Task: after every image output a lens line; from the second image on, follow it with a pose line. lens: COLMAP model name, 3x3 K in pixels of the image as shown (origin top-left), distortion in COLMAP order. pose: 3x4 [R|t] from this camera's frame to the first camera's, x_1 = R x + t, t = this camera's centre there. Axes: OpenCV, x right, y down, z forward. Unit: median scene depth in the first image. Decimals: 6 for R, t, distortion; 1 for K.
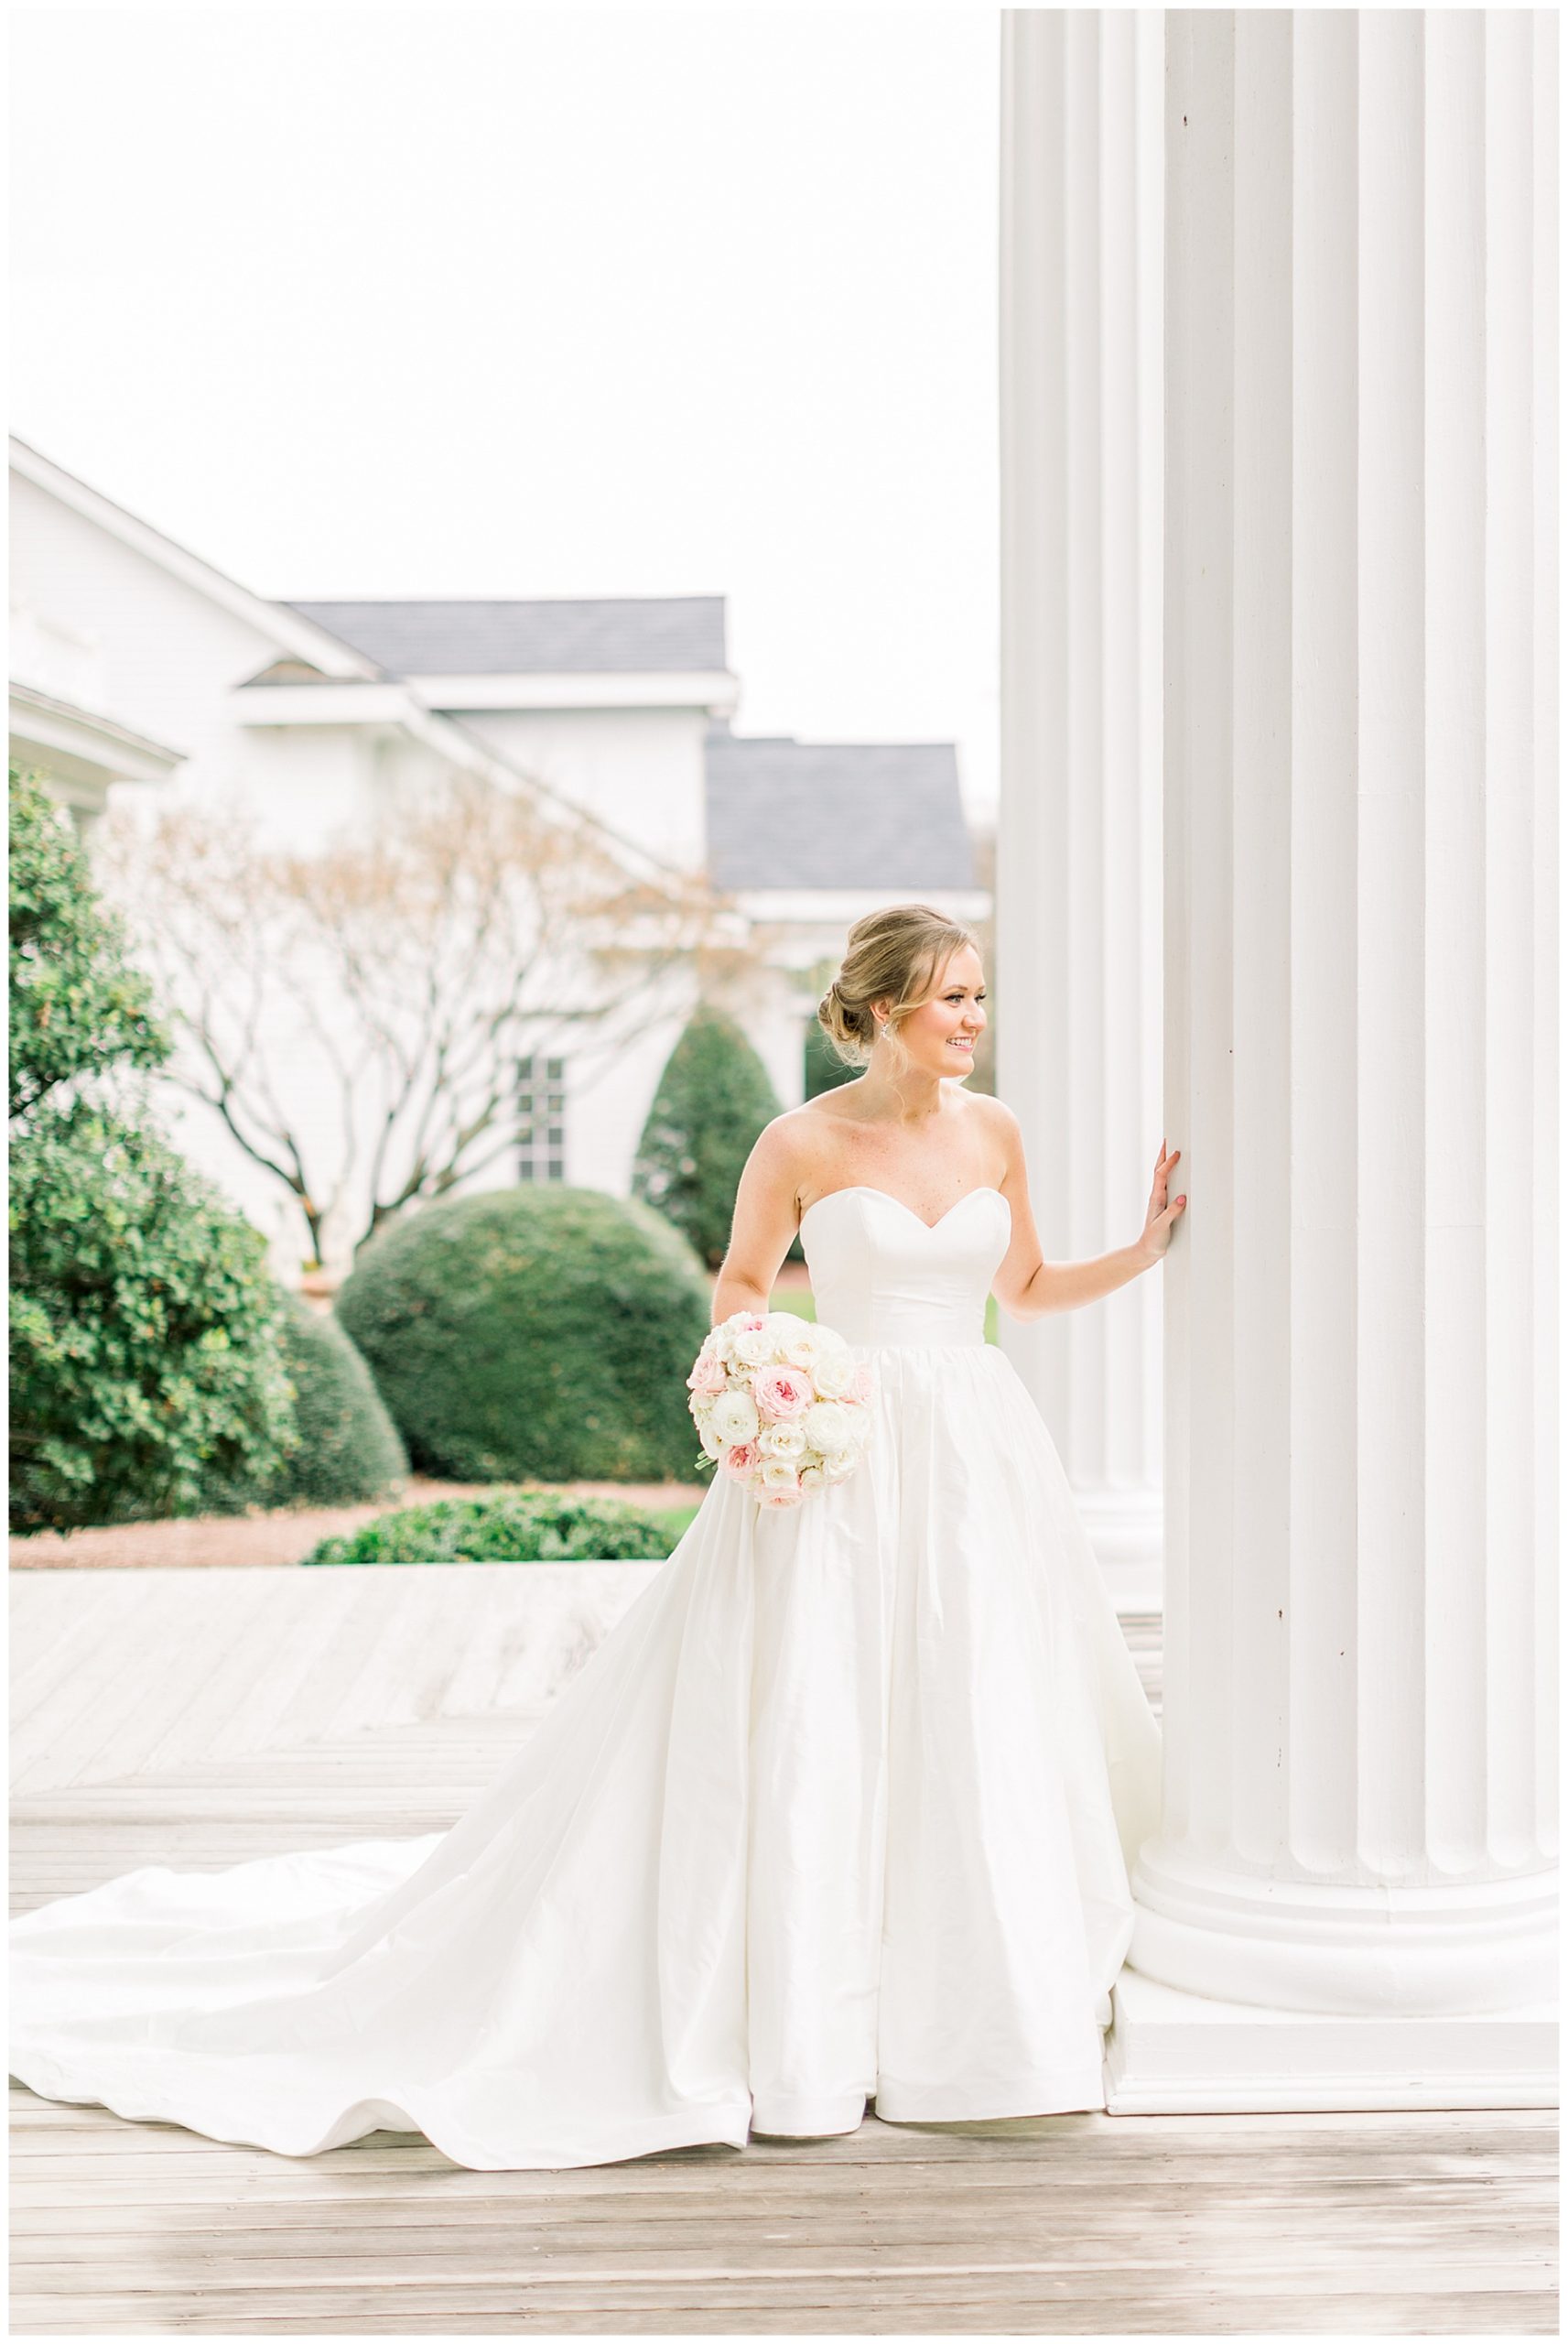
lens RADIAL K [[5105.7, 0, 981.9], [0, 5105.7, 979.8], [0, 0, 1]] dist [0.095668, -0.107518]
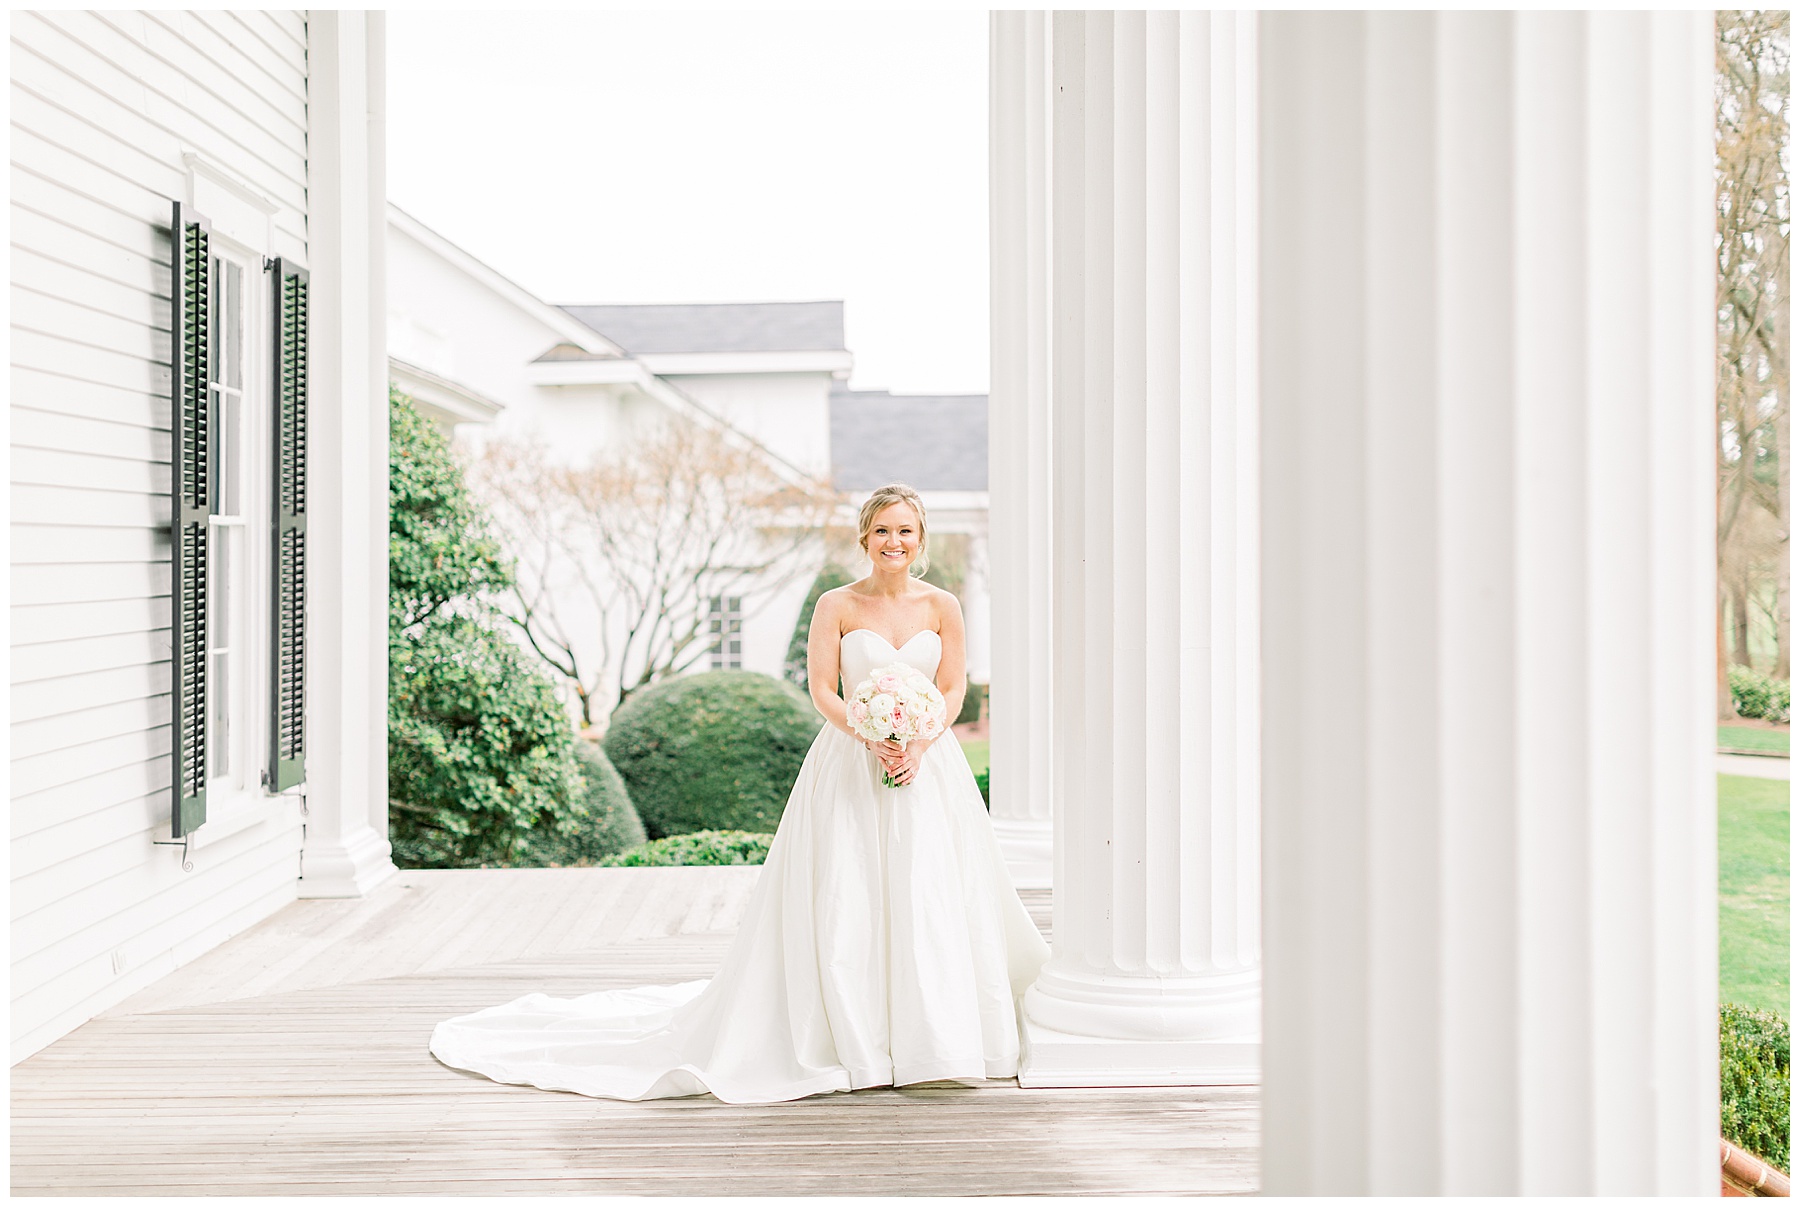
lens RADIAL K [[3656.9, 0, 900.0], [0, 3656.9, 603.5], [0, 0, 1]] dist [0.173017, -0.092637]
pose [[0.999320, -0.002321, -0.036796, 0.011552], [0.002769, 0.999922, 0.012146, 0.005098], [0.036765, -0.012240, 0.999249, -0.163989]]
